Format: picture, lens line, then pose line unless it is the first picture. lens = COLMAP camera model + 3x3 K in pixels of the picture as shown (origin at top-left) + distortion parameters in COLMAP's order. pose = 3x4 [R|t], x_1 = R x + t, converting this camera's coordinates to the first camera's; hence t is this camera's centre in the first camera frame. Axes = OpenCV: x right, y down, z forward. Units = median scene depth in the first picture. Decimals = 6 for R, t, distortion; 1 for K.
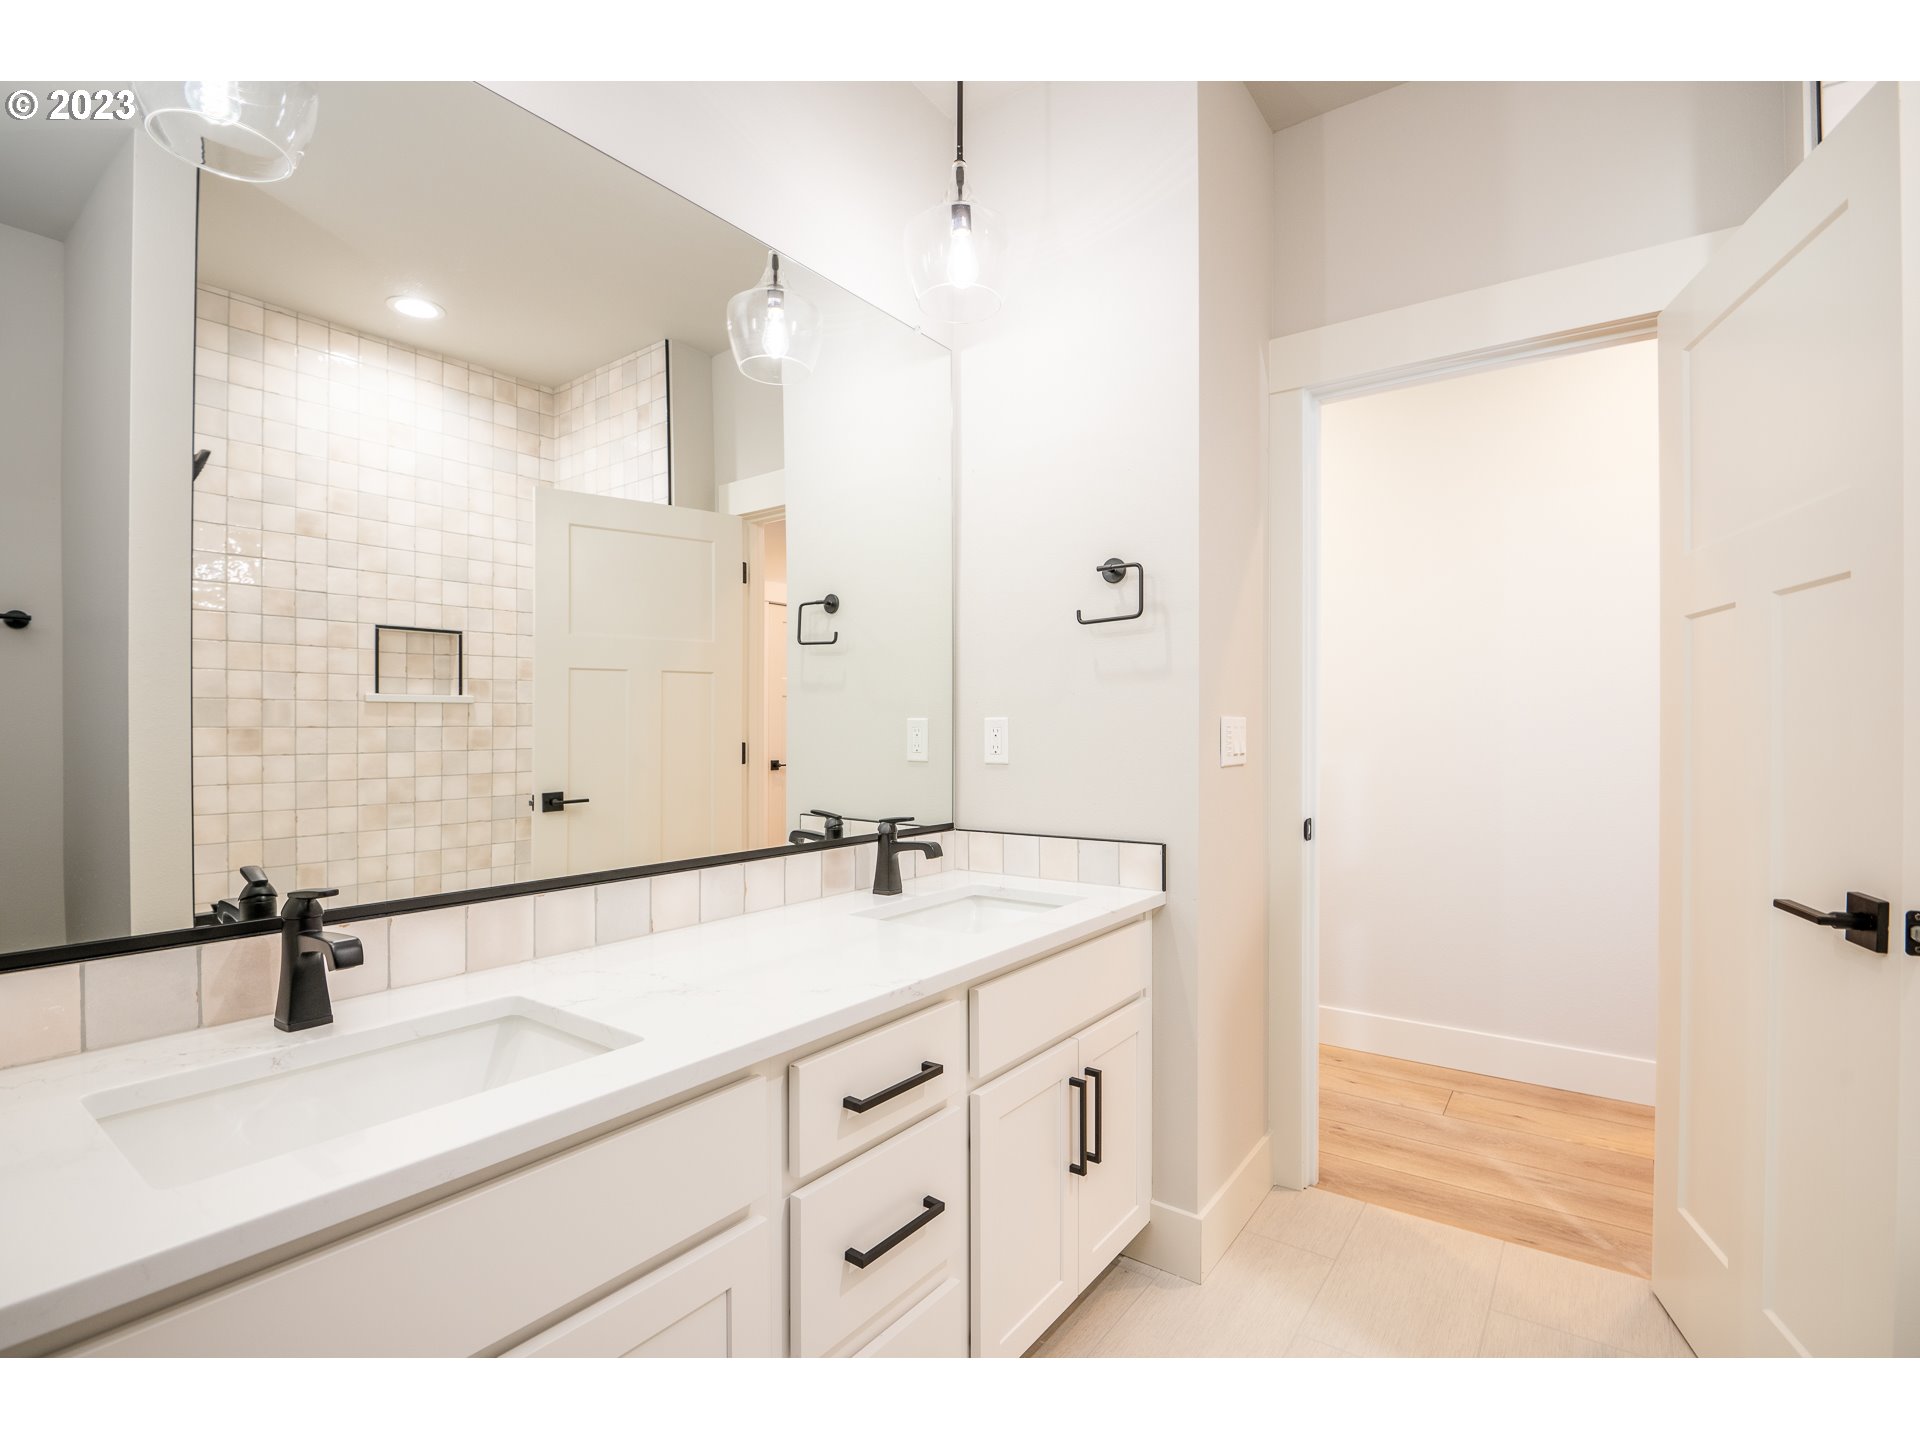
lens RADIAL K [[910.1, 0, 969.0], [0, 910.1, 723.8], [0, 0, 1]] dist [-0.005522, -0.005151]
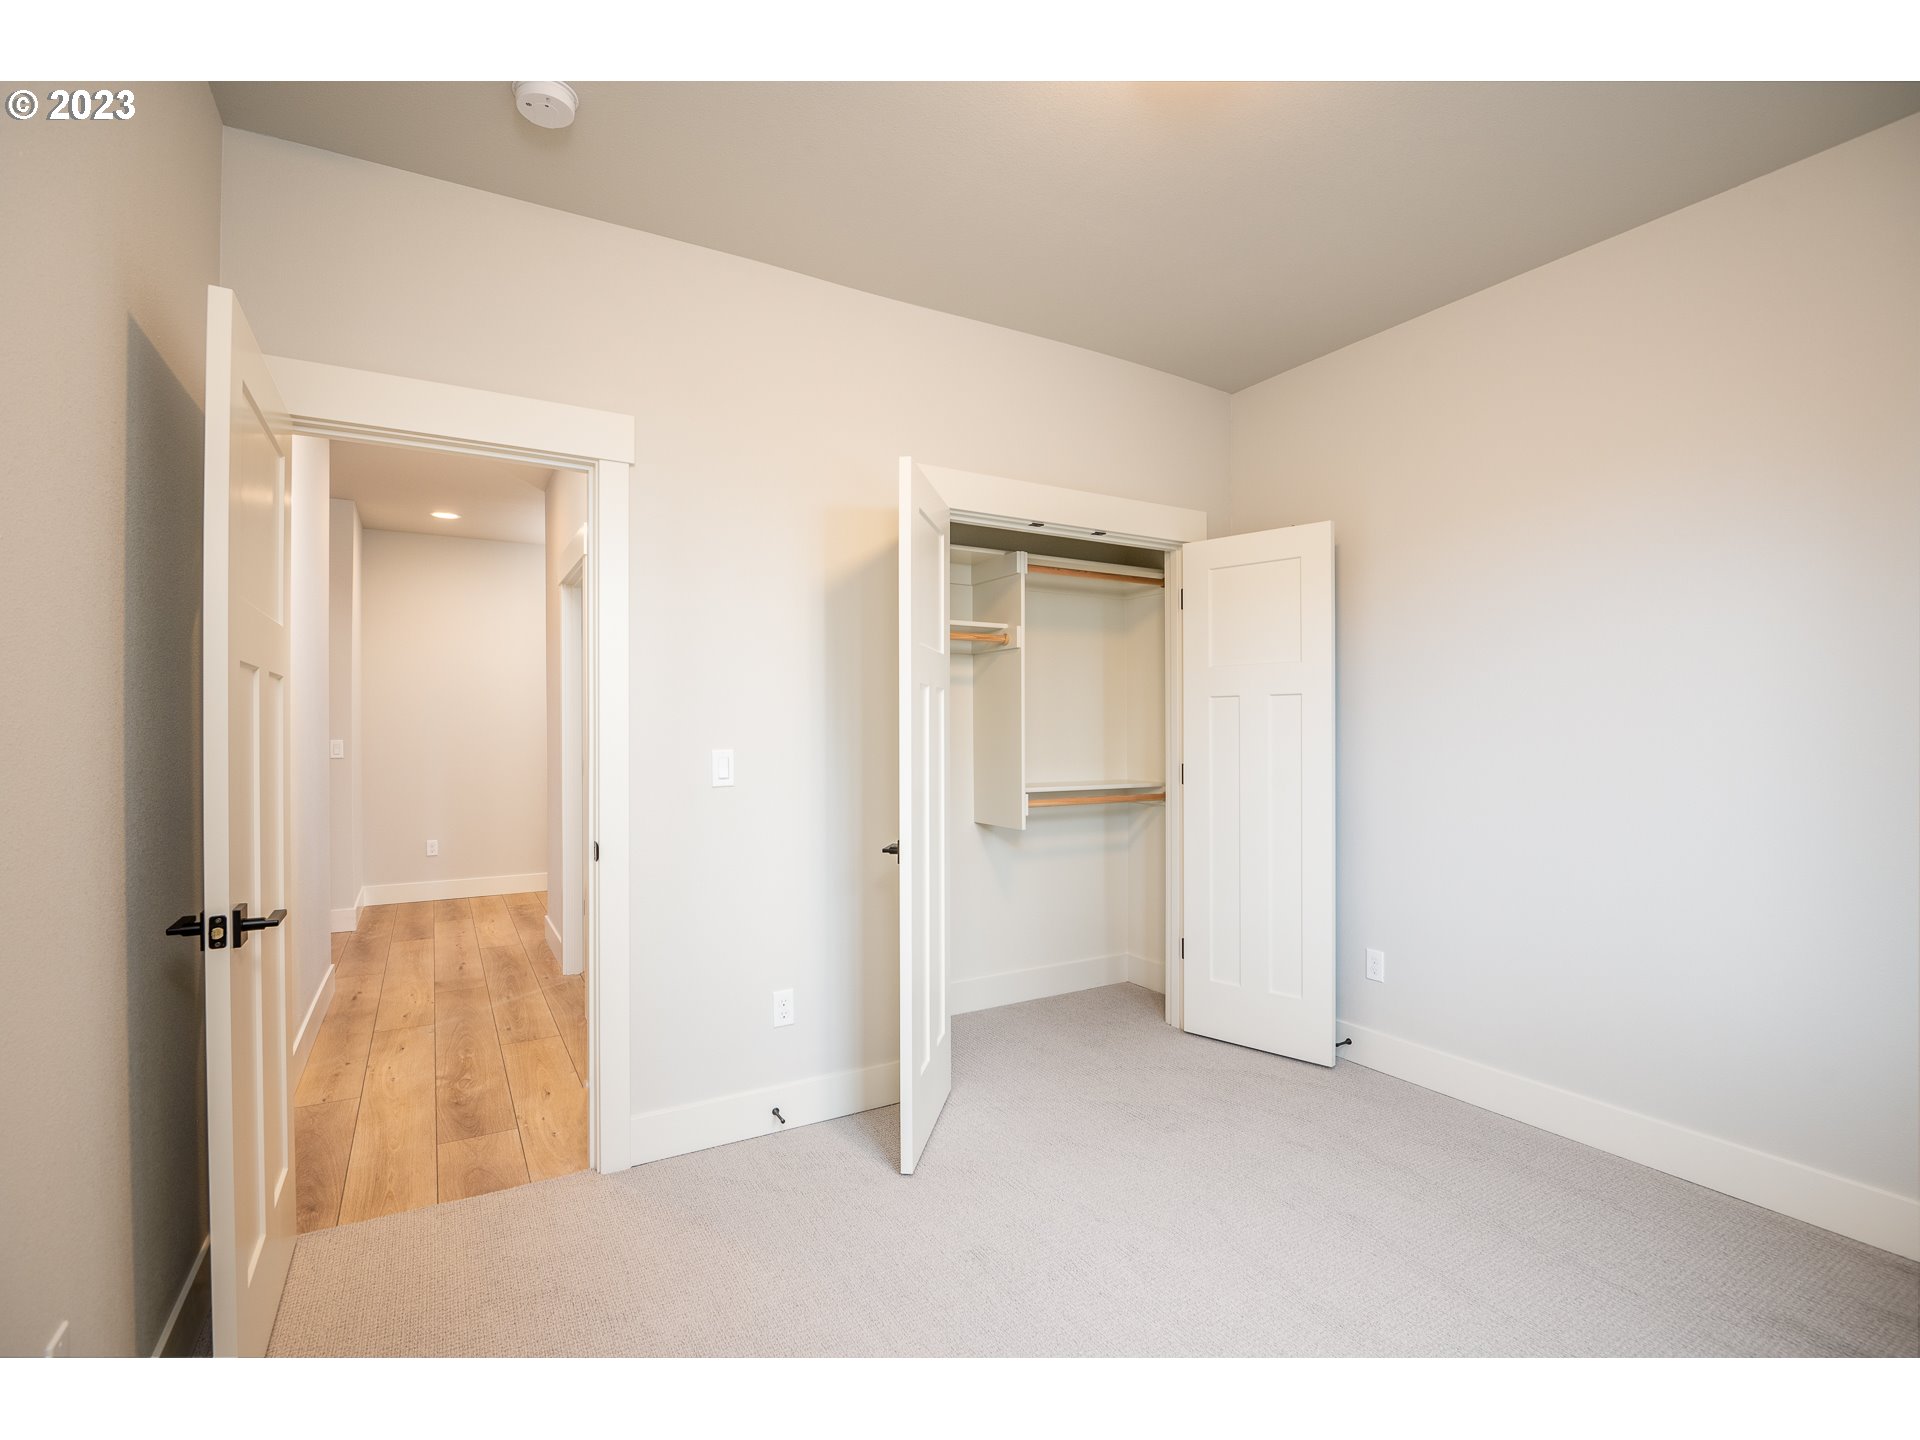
lens RADIAL K [[910.1, 0, 969.0], [0, 910.1, 723.8], [0, 0, 1]] dist [-0.005522, -0.005151]
pose [[-0.916806, 0.001407, 0.399331, -0.906199], [0.000267, 0.999996, -0.002911, -0.046994], [-0.399334, -0.002562, -0.916802, 2.148224]]
